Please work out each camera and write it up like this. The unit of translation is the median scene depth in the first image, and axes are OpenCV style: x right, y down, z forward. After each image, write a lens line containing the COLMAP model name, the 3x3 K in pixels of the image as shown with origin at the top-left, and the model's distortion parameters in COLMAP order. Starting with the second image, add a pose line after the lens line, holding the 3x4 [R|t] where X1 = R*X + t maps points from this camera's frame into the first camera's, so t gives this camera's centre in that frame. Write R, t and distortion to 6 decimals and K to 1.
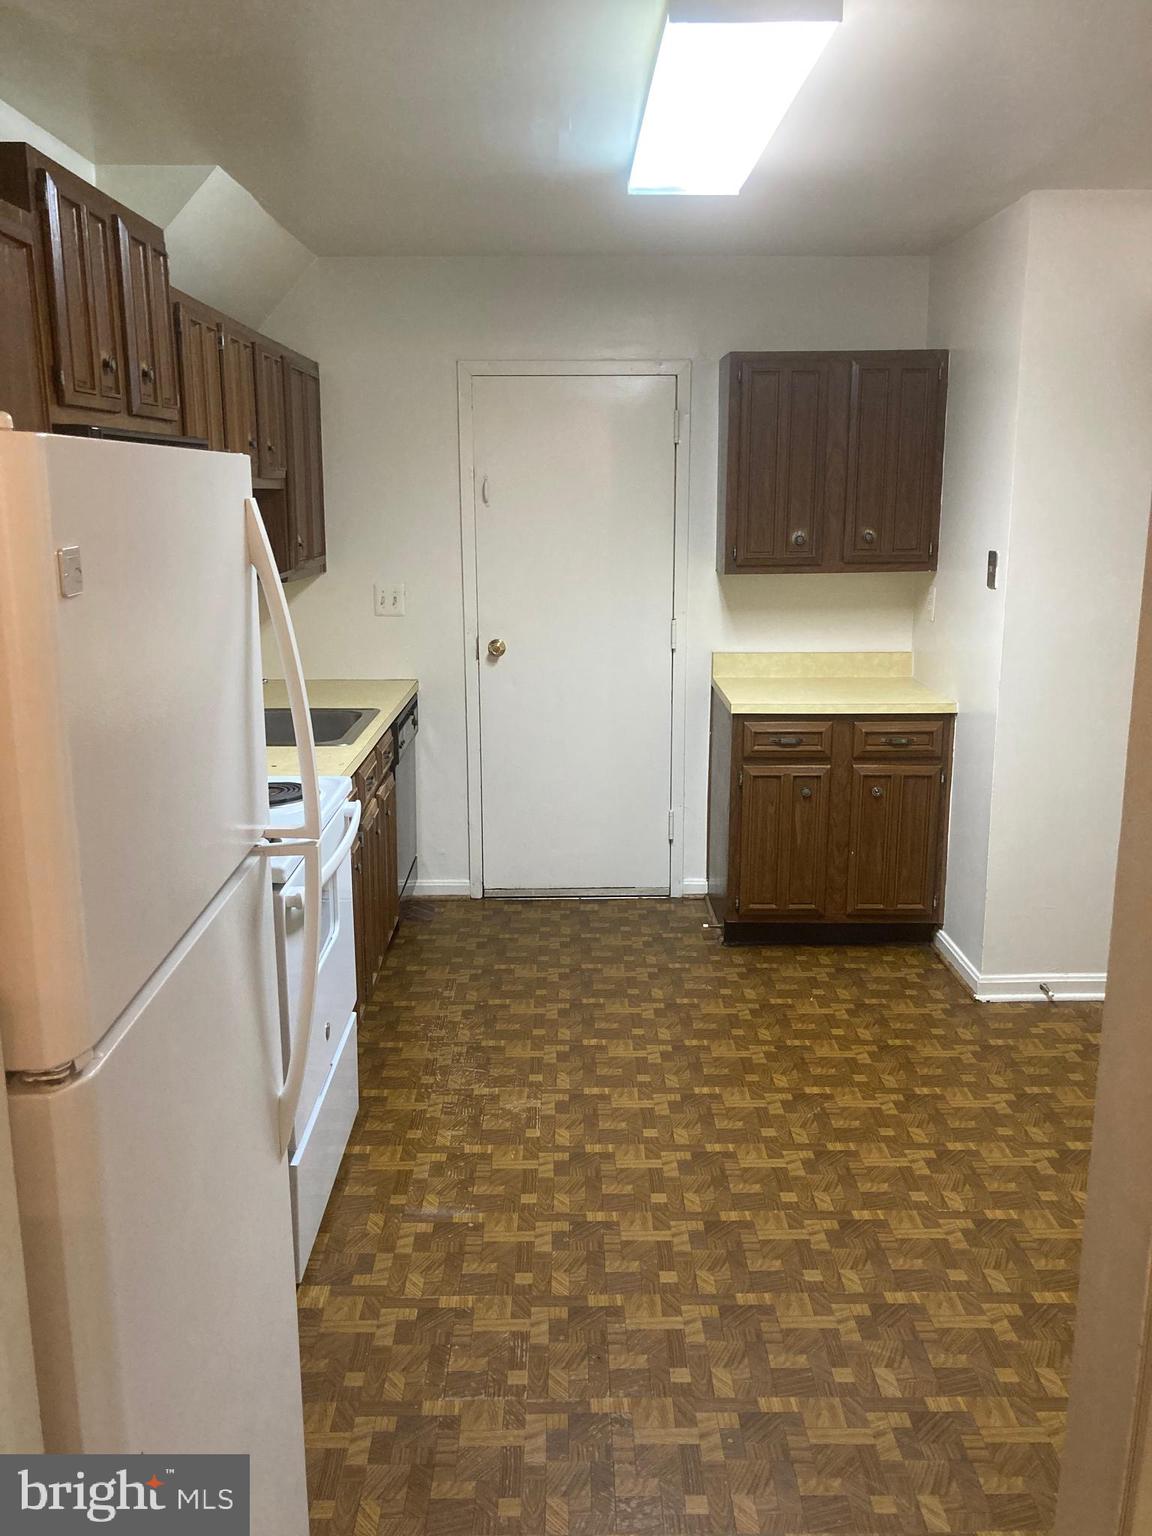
lens RADIAL K [[1286.1, 0, 576.0], [0, 1286.1, 768.0], [0, 0, 1]] dist [-0.054111, -0.000515]
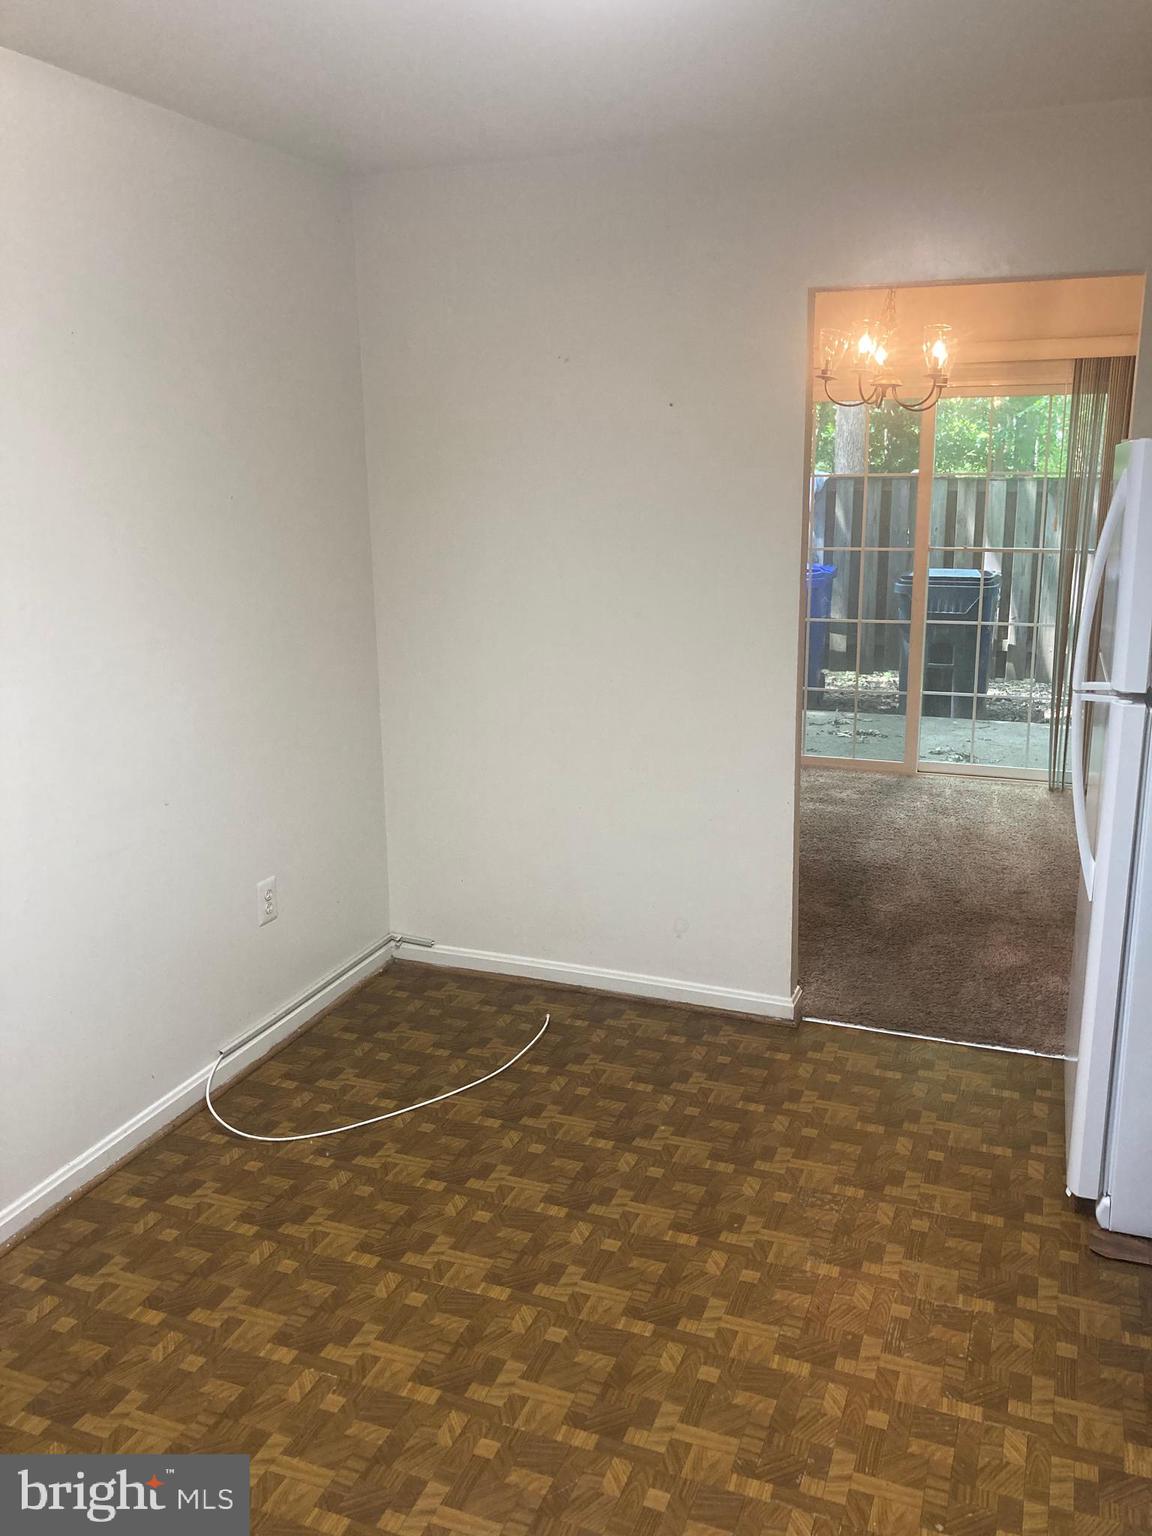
lens RADIAL K [[1228.2, 0, 576.0], [0, 1228.2, 768.0], [0, 0, 1]] dist [-0.013138, 0.010768]
pose [[-0.926969, -0.073353, 0.367896, -0.119731], [0.095268, 0.902515, 0.419988, -0.332089], [-0.362839, 0.424365, -0.829616, 1.529797]]
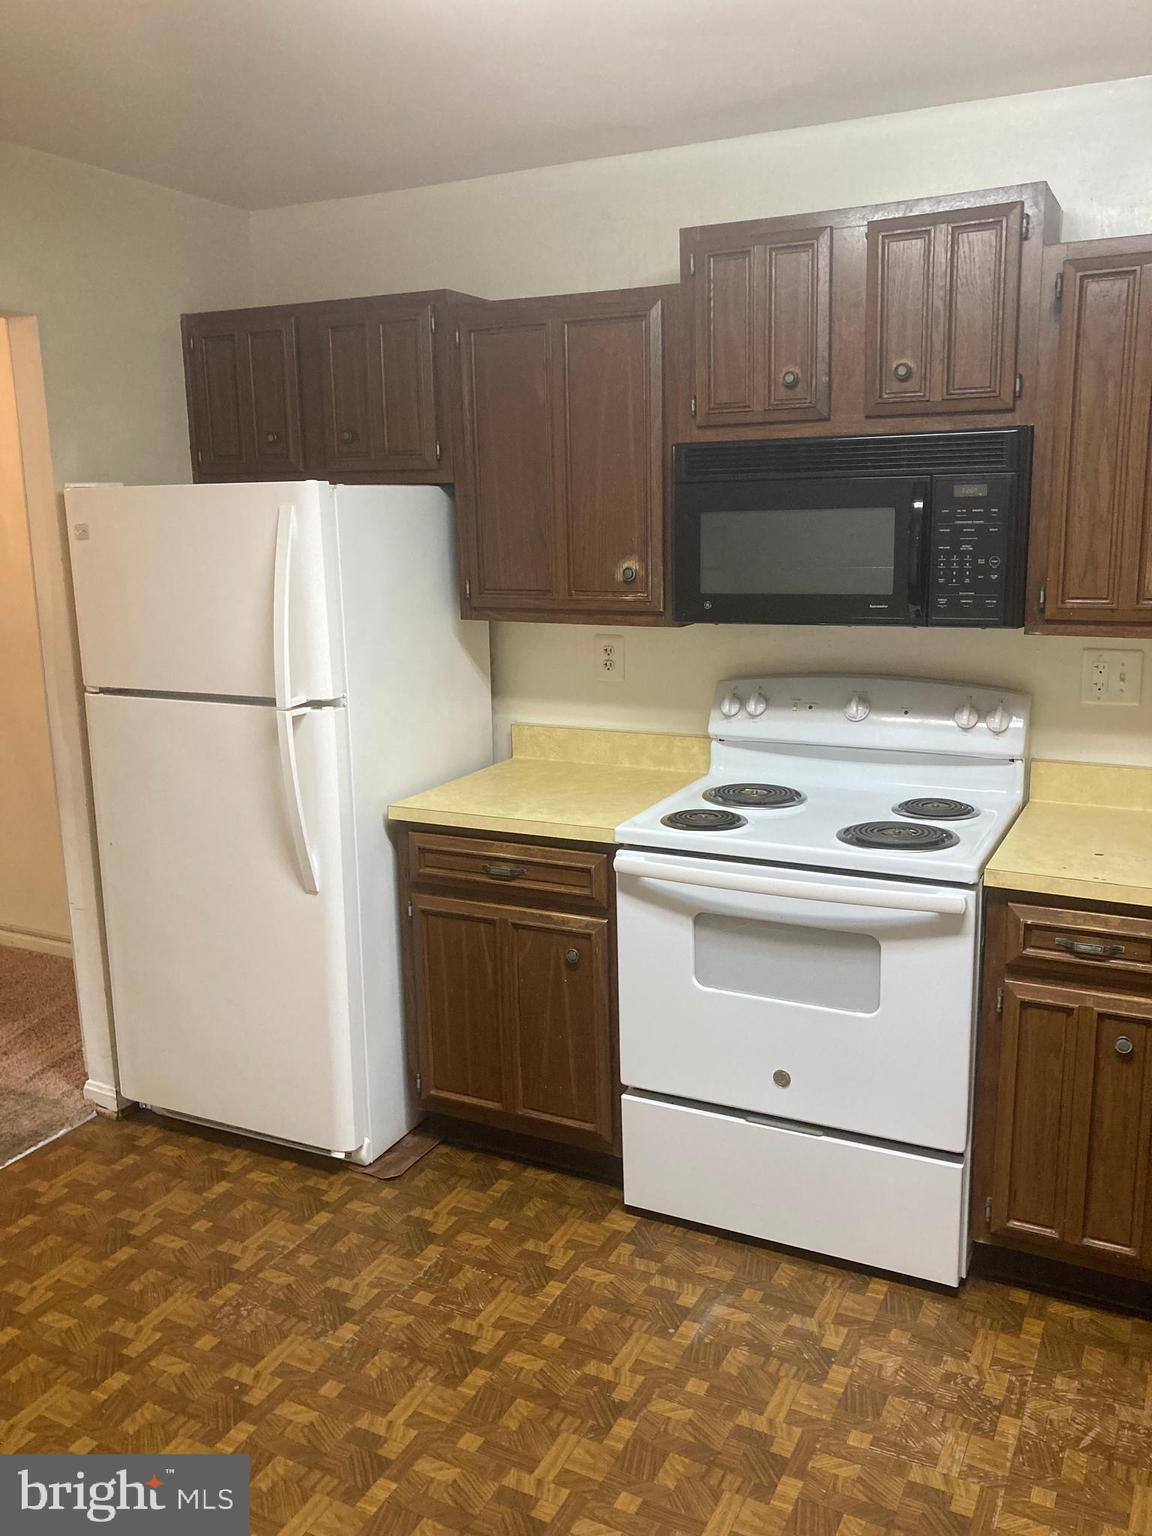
lens RADIAL K [[1228.2, 0, 576.0], [0, 1228.2, 768.0], [0, 0, 1]] dist [-0.013138, 0.010768]
pose [[-0.466717, 0.195771, -0.862467, 0.637085], [-0.170105, 0.937114, 0.304765, -0.268550], [0.867894, 0.288949, -0.404066, 1.238329]]
